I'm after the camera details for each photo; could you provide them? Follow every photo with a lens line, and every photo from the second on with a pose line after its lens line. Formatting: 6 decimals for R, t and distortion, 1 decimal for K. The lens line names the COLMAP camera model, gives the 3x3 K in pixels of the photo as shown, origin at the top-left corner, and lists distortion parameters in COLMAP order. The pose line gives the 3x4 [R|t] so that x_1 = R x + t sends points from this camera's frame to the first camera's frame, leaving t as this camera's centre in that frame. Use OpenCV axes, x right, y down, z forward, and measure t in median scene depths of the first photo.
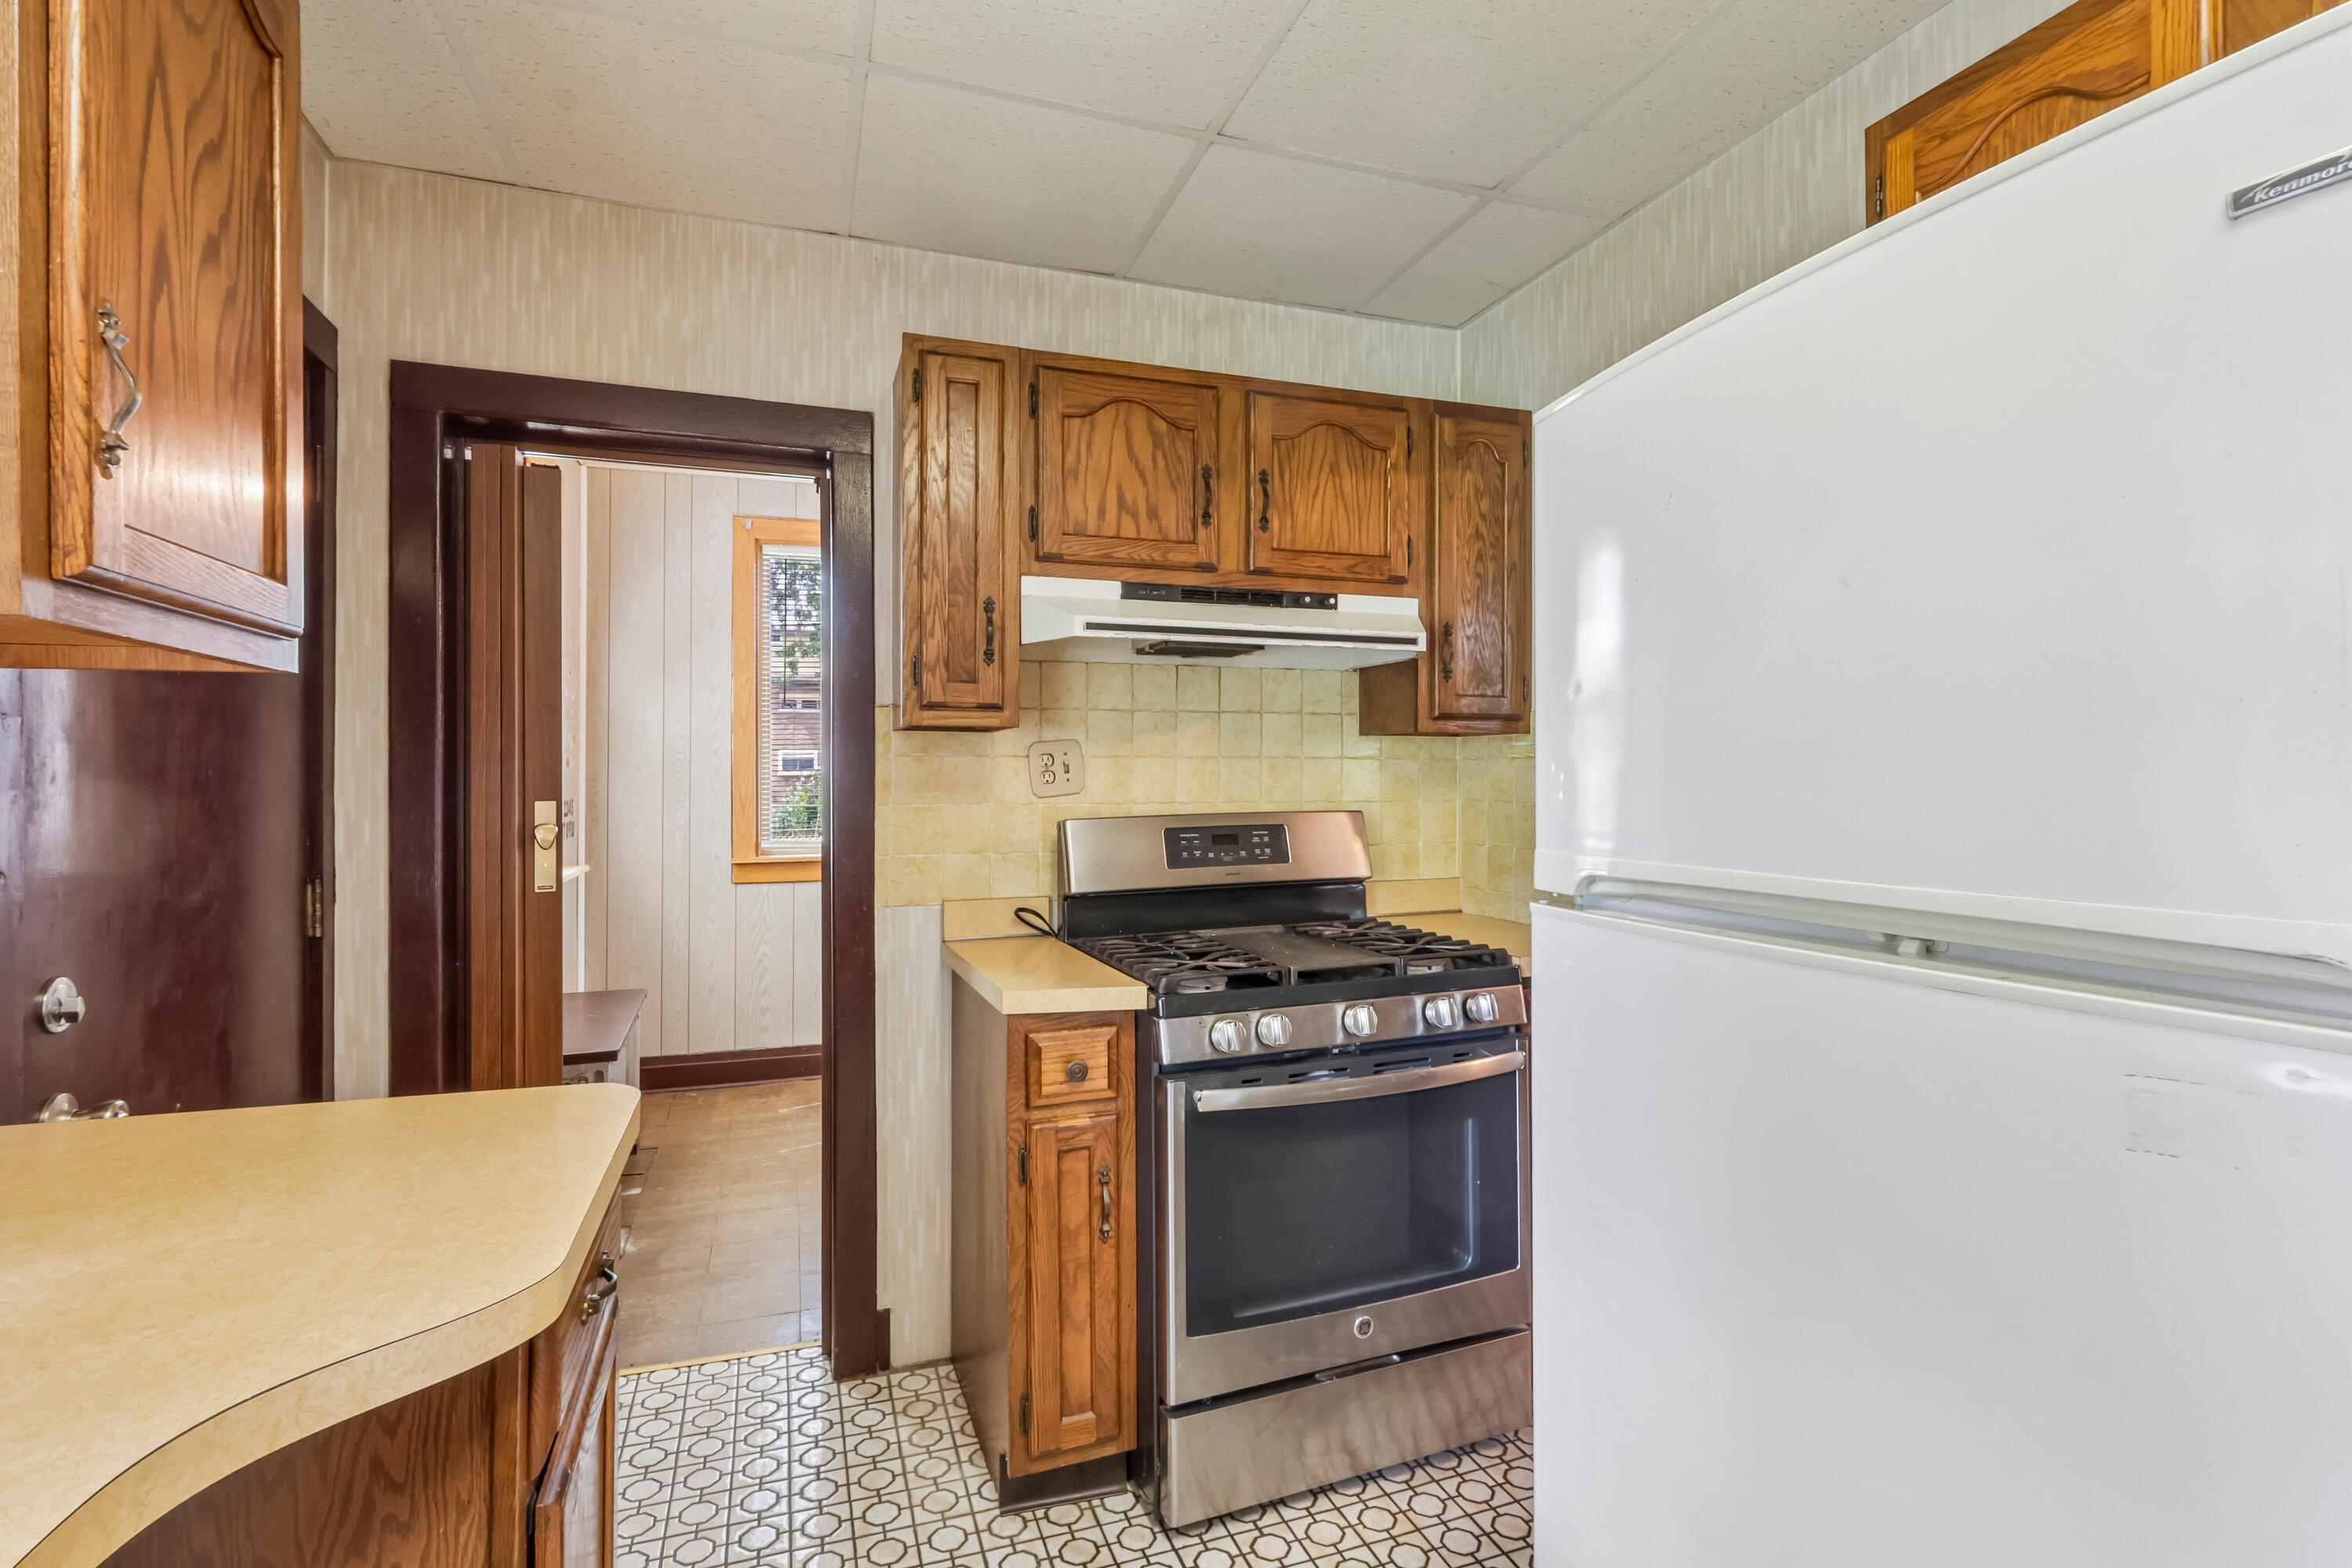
lens RADIAL K [[1096.2, 0, 1162.4], [0, 1096.2, 762.1], [0, 0, 1]] dist [-0.001788, 0.001897]
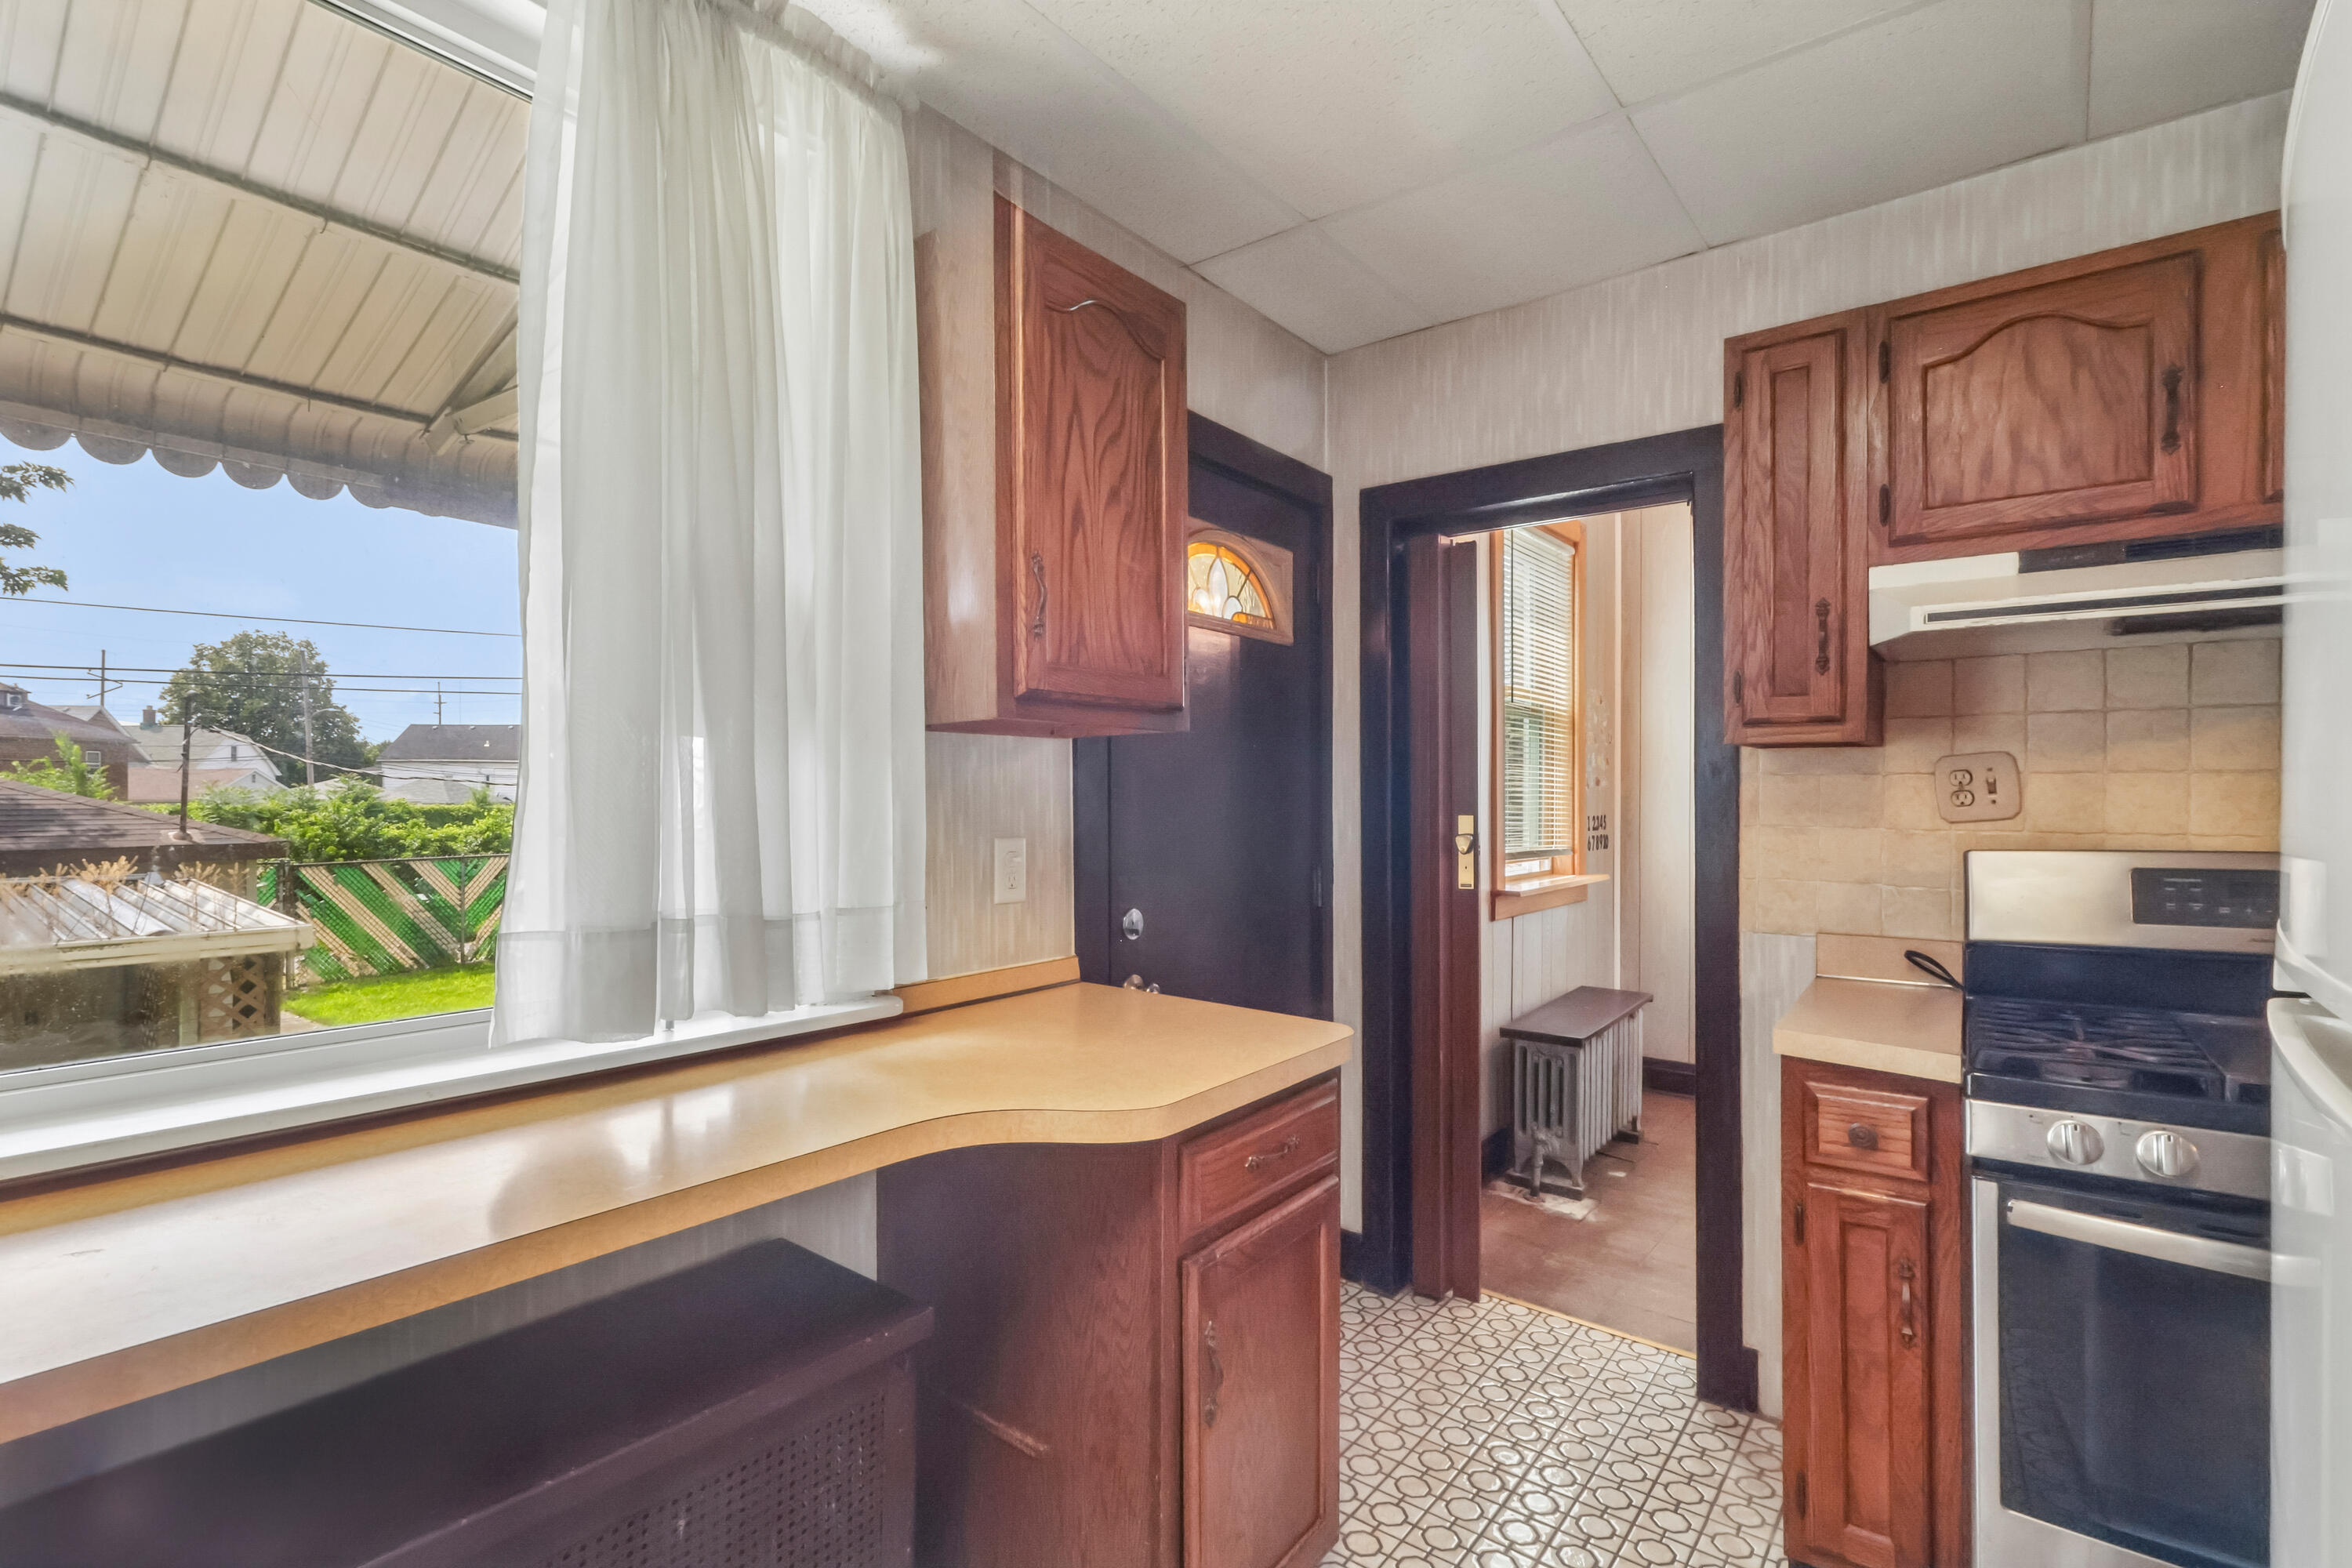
lens RADIAL K [[1096.2, 0, 1173.9], [0, 1096.2, 789.6], [0, 0, 1]] dist [-0.001788, 0.001897]
pose [[0.541656, 0.000125, -0.840600, 0.304007], [0.008434, 0.999949, 0.005583, -0.002698], [0.840558, -0.010113, 0.541627, 0.059508]]
